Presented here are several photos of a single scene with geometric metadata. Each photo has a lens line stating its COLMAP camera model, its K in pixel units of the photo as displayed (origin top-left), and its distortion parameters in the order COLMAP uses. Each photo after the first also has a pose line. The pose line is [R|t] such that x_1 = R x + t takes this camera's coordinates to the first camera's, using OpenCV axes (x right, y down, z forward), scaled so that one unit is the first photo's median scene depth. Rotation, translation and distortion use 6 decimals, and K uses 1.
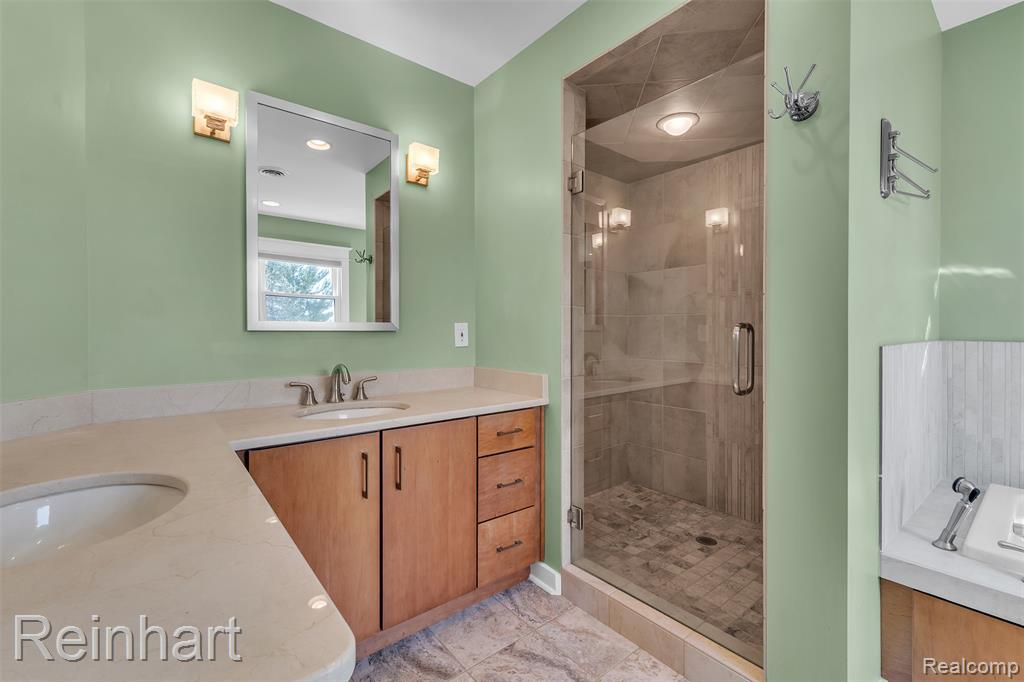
lens RADIAL K [[445.1, 0, 512.8], [0, 445.1, 331.6], [0, 0, 1]] dist [0.014105, 0.000185]
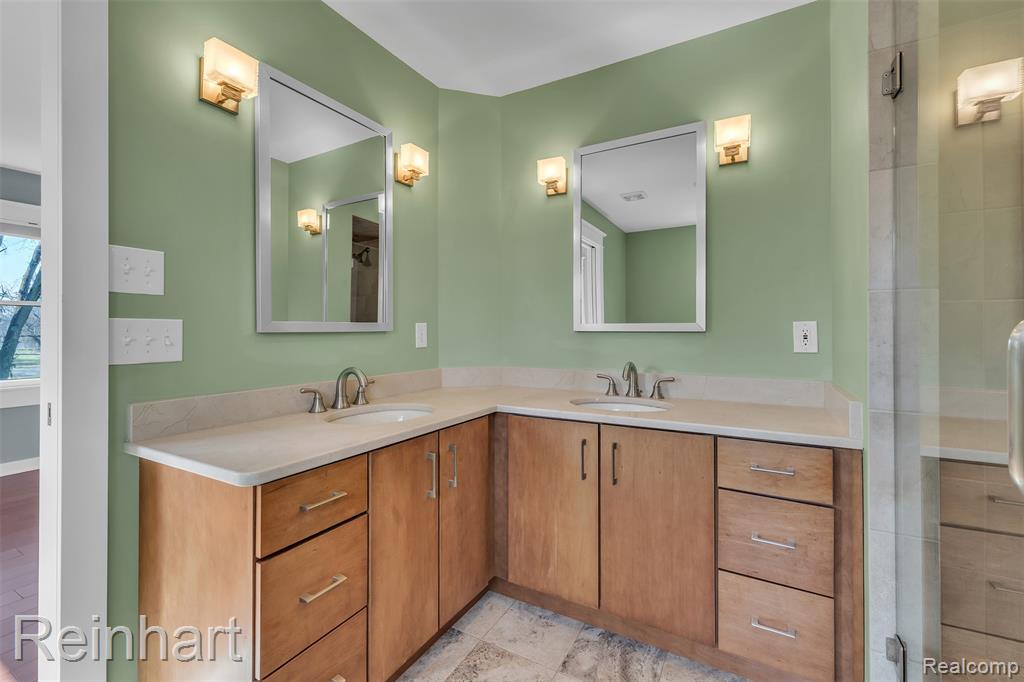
lens RADIAL K [[428.4, 0, 515.1], [0, 428.4, 327.2], [0, 0, 1]] dist [0.000763, 0.000155]
pose [[0.367563, -0.012908, -0.929909, 0.517359], [-0.004499, 0.999867, -0.015658, 0.004820], [0.929988, 0.009939, 0.367457, 0.367647]]
